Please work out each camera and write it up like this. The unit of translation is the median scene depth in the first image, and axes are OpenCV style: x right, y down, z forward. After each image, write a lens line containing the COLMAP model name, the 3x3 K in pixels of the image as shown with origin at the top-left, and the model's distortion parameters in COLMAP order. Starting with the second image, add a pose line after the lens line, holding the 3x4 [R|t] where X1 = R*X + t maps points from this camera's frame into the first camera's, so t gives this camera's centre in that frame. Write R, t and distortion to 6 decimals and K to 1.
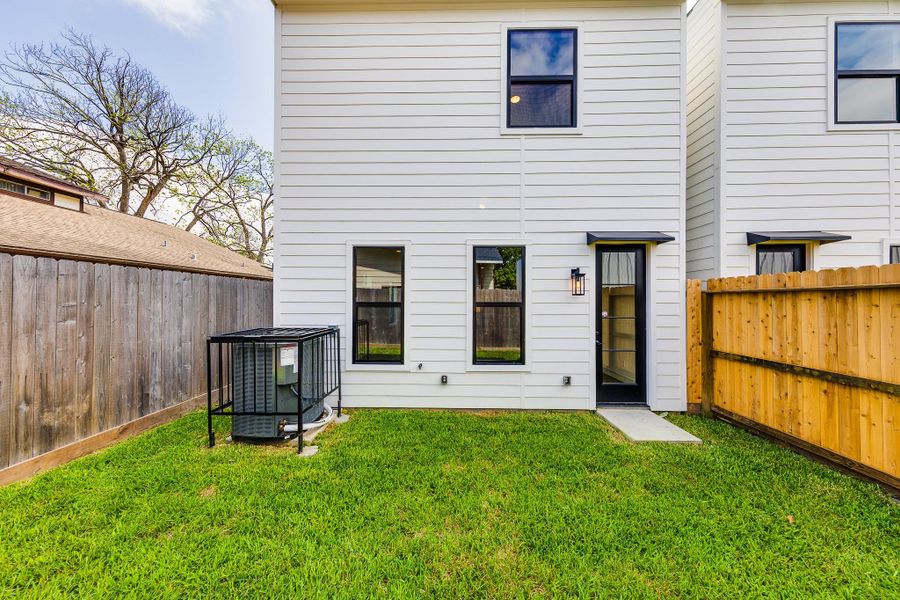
lens RADIAL K [[285.4, 0, 449.9], [0, 285.4, 300.6], [0, 0, 1]] dist [0.008668, -0.000442]
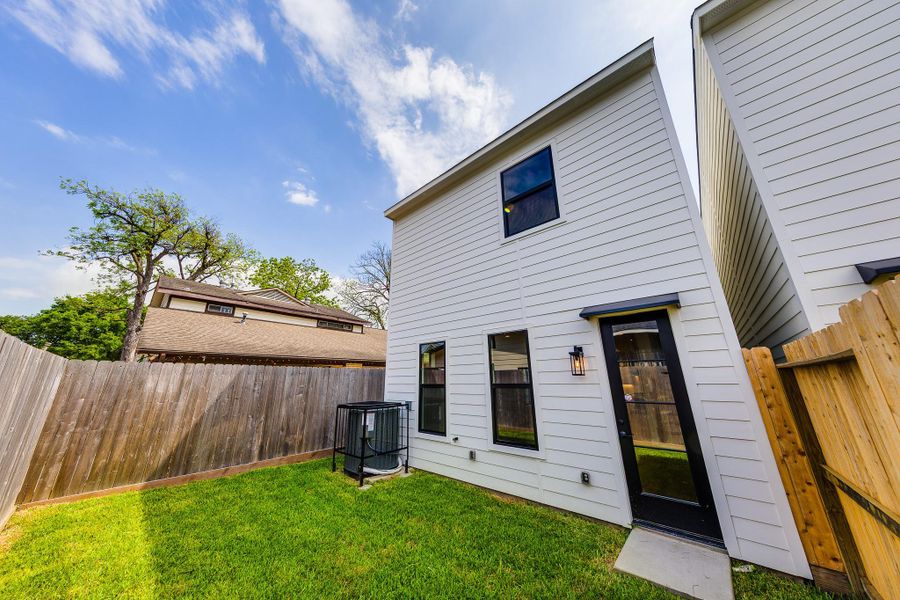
lens RADIAL K [[285.4, 0, 449.6], [0, 285.4, 300.2], [0, 0, 1]] dist [0.008668, -0.000442]
pose [[0.757764, -0.188832, -0.624608, 0.736701], [0.011440, 0.960910, -0.276624, -0.000682], [0.652428, 0.202470, 0.730304, -0.011669]]
